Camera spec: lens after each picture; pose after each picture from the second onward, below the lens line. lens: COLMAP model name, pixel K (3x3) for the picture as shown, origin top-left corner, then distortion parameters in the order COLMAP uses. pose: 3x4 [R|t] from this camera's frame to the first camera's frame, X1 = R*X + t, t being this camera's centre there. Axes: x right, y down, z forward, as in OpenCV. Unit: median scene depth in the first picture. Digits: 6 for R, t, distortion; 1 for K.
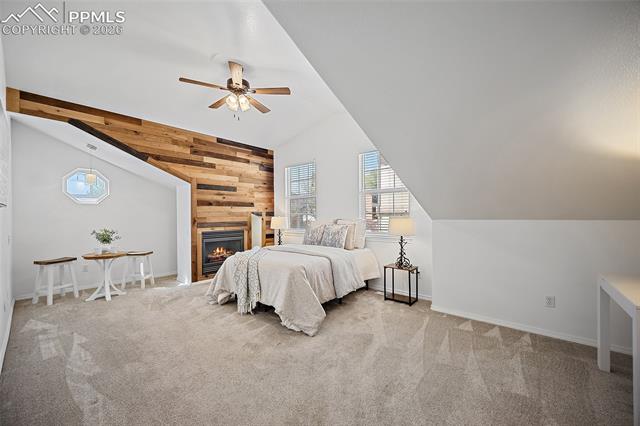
lens RADIAL K [[240.1, 0, 320.9], [0, 240.1, 219.9], [0, 0, 1]] dist [-0.015203, 0.000105]
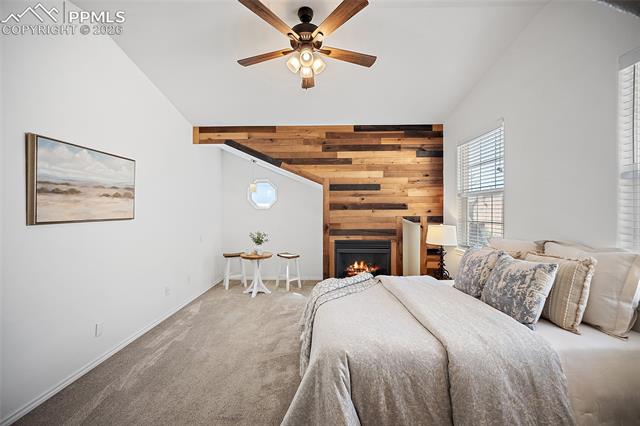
lens RADIAL K [[248.9, 0, 316.2], [0, 248.9, 215.3], [0, 0, 1]] dist [-0.002800, -0.000411]
pose [[0.639430, 0.014191, -0.768719, 0.140310], [-0.018515, 0.999824, 0.003056, -0.040212], [0.768627, 0.012279, 0.639580, 0.368726]]
